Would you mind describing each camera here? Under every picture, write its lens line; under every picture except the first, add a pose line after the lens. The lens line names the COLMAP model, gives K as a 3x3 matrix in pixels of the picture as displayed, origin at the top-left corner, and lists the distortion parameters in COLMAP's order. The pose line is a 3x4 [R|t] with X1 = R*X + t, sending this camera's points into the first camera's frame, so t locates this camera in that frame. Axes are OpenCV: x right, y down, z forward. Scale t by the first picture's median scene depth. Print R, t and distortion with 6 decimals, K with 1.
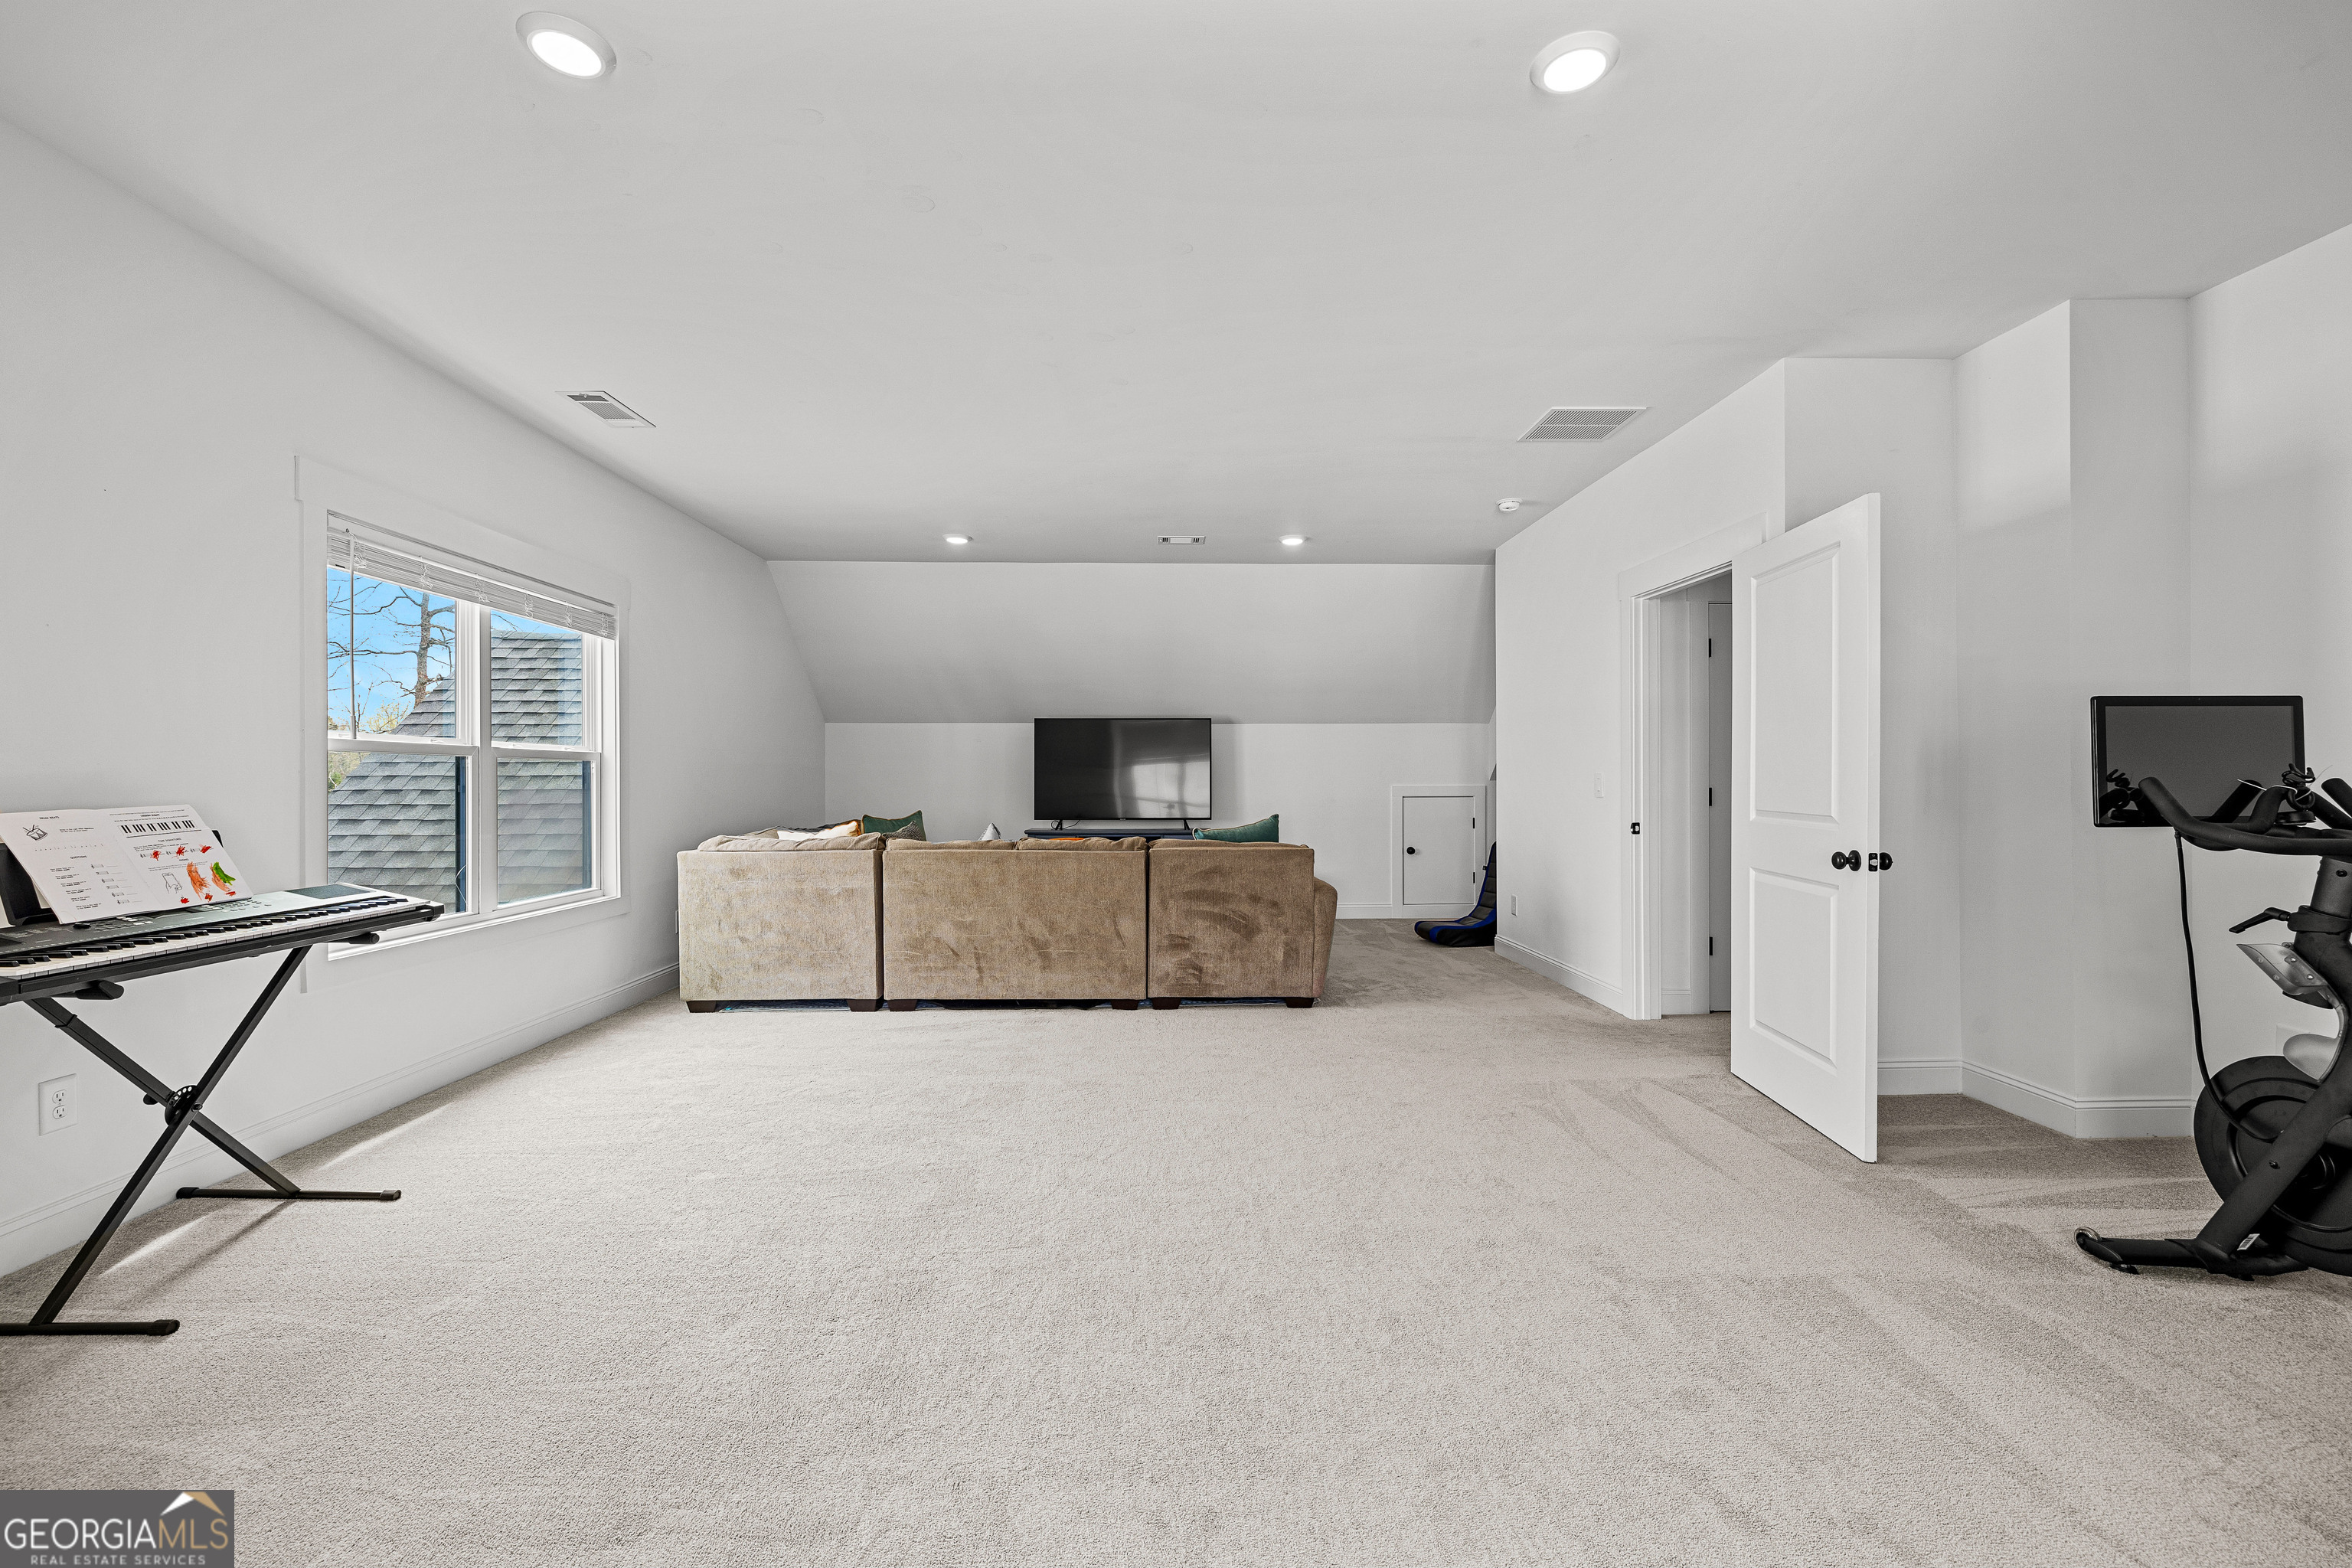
lens RADIAL K [[988.9, 0, 1170.0], [0, 988.9, 778.2], [0, 0, 1]] dist [0.001200, 0.000000]
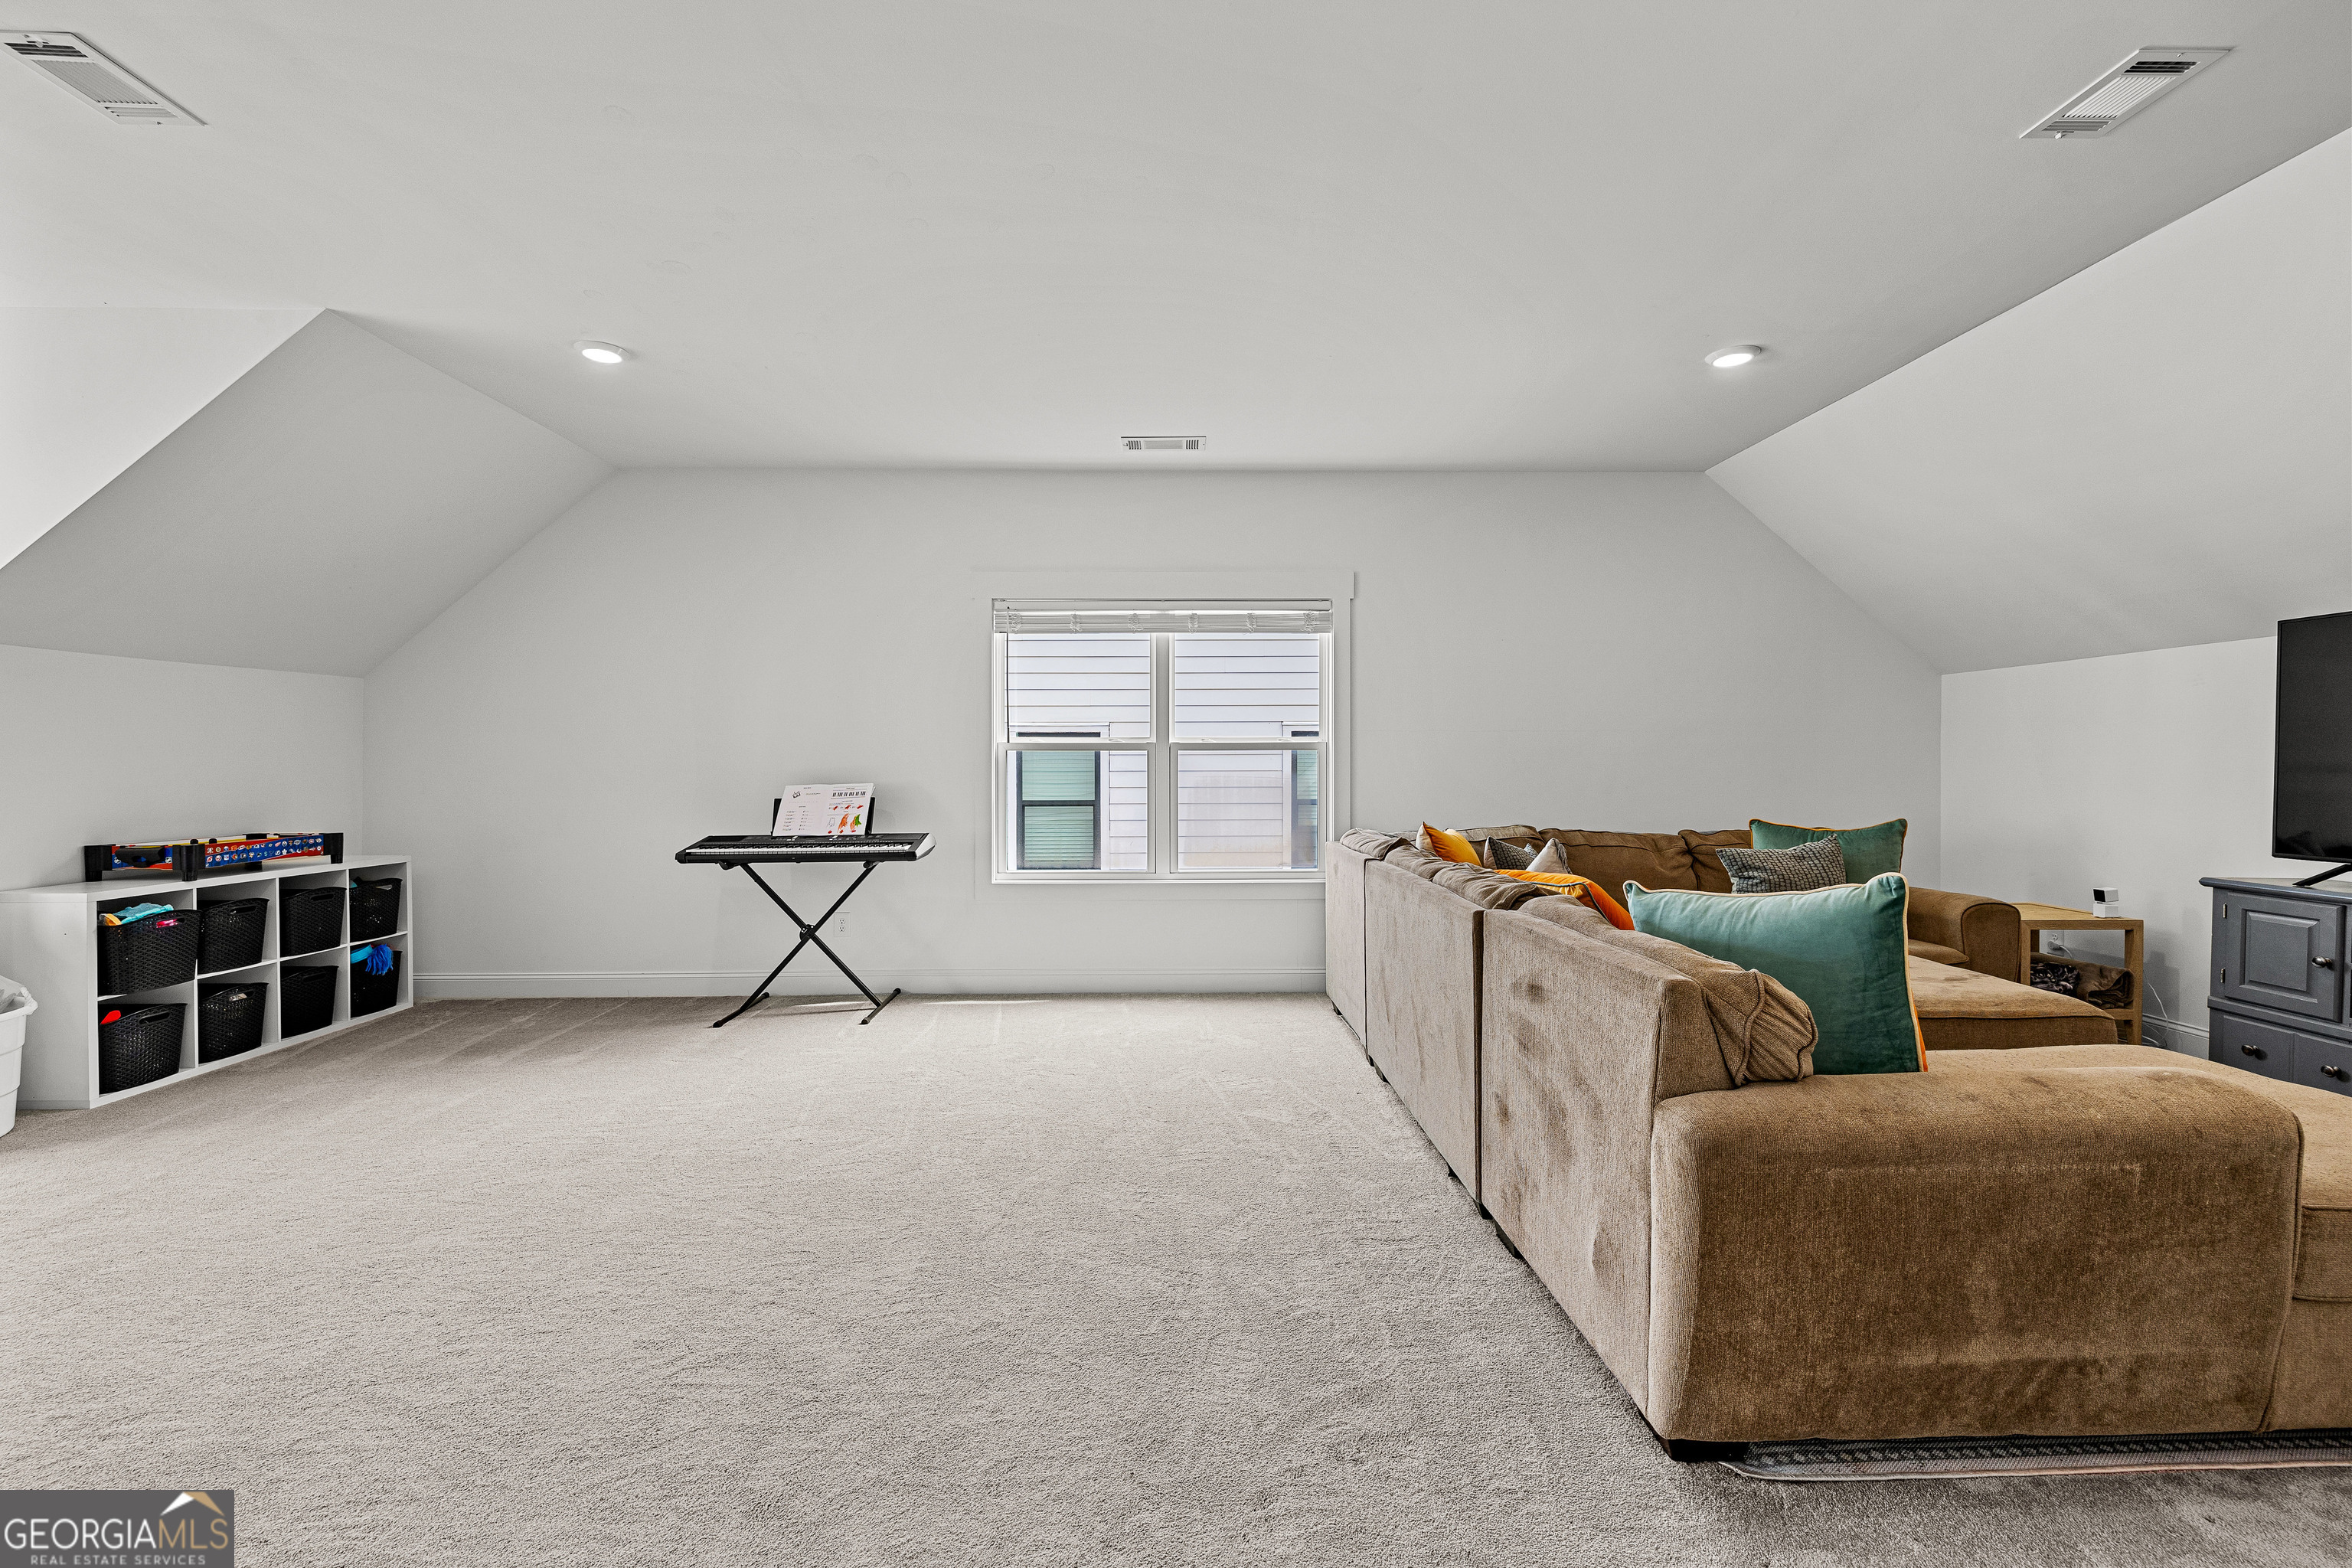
lens RADIAL K [[988.9, 0, 1170.0], [0, 988.9, 778.2], [0, 0, 1]] dist [0.001200, 0.000000]
pose [[-0.002599, 0.010398, -0.999943, 0.756588], [0.004346, 0.999937, 0.010386, 0.000205], [0.999987, -0.004319, -0.002644, 1.326913]]
